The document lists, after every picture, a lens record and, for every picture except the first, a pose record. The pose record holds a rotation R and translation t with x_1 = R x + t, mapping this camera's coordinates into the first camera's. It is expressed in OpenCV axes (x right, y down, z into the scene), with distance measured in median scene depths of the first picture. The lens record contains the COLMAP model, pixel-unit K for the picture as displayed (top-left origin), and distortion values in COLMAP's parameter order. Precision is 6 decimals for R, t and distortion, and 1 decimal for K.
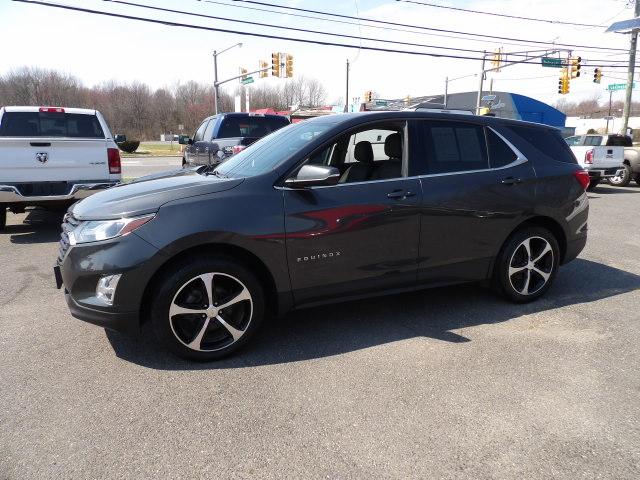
lens RADIAL K [[458.2, 0, 327.4], [0, 458.2, 223.9], [0, 0, 1]] dist [-0.028047, 0.027343]
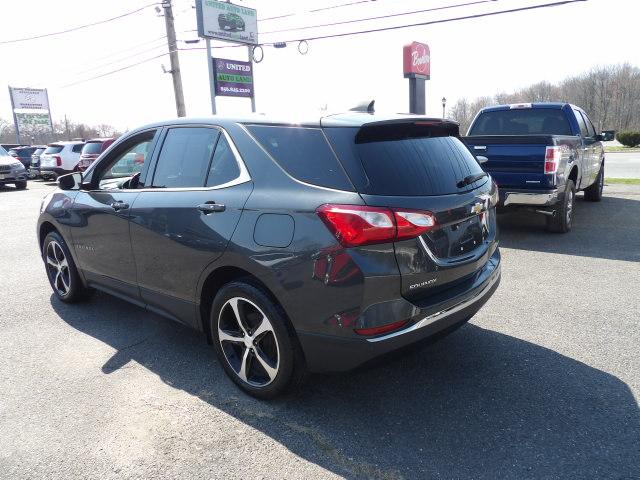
lens RADIAL K [[457.9, 0, 326.0], [0, 457.9, 224.1], [0, 0, 1]] dist [-0.033034, 0.046677]
pose [[0.434608, 0.141406, -0.889449, 1.053025], [-0.127505, 0.987310, 0.094662, -0.149112], [0.891548, 0.072268, 0.447123, 0.801610]]
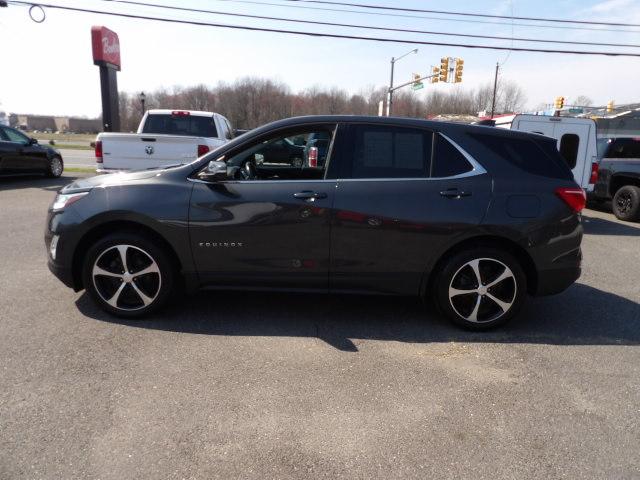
lens RADIAL K [[457.9, 0, 326.0], [0, 457.9, 224.1], [0, 0, 1]] dist [-0.033034, 0.046677]
pose [[0.916652, 0.102926, -0.386207, 0.499768], [-0.107162, 0.994185, 0.010609, -0.013517], [0.385053, 0.031662, 0.922351, 0.059149]]
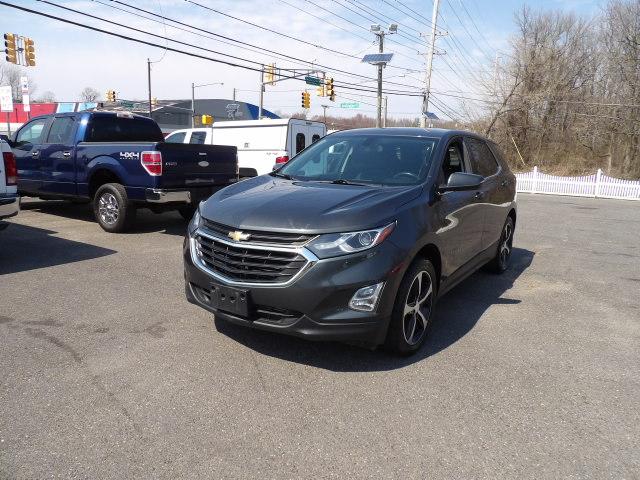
lens RADIAL K [[457.9, 0, 326.0], [0, 457.9, 224.1], [0, 0, 1]] dist [-0.033034, 0.046677]
pose [[0.840546, -0.066560, 0.537636, -0.746096], [0.071826, 0.997355, 0.011180, -0.027640], [-0.536957, 0.029219, 0.843103, 0.129871]]
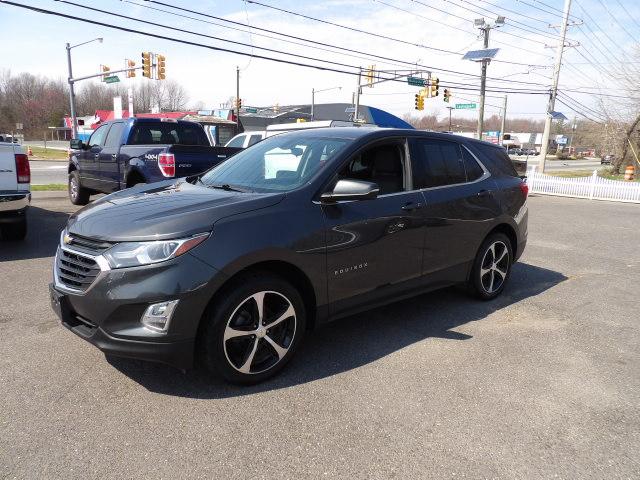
lens RADIAL K [[457.9, 0, 326.0], [0, 457.9, 224.1], [0, 0, 1]] dist [-0.033034, 0.046677]
pose [[0.956925, -0.023642, 0.289372, -0.288189], [0.027649, 0.999570, -0.009768, -0.016028], [-0.289016, 0.017348, 0.957167, 0.024340]]
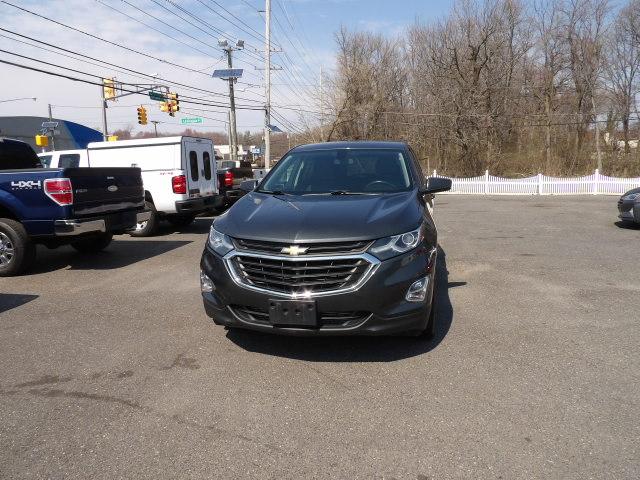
lens RADIAL K [[457.9, 0, 326.0], [0, 457.9, 224.1], [0, 0, 1]] dist [-0.033034, 0.046677]
pose [[0.596815, -0.124530, 0.792656, -1.040899], [0.170711, 0.984973, 0.026211, -0.065178], [-0.784009, 0.119672, 0.609105, 0.312709]]
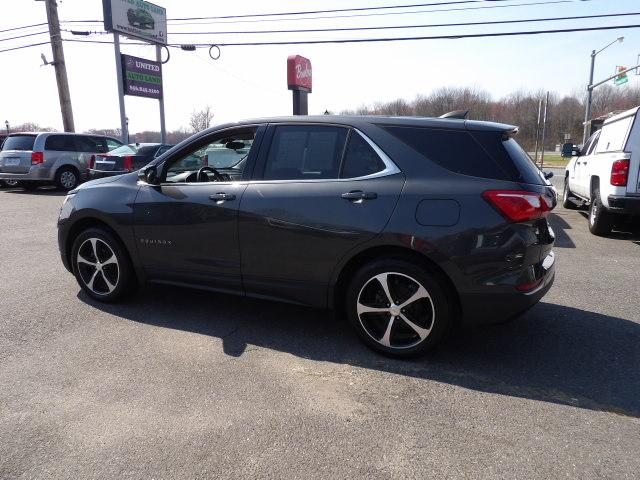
lens RADIAL K [[457.9, 0, 326.0], [0, 457.9, 224.1], [0, 0, 1]] dist [-0.033034, 0.046677]
pose [[0.670812, 0.117919, -0.732193, 0.912118], [-0.134032, 0.990298, 0.036691, -0.062433], [0.729415, 0.073525, 0.680108, 0.394223]]
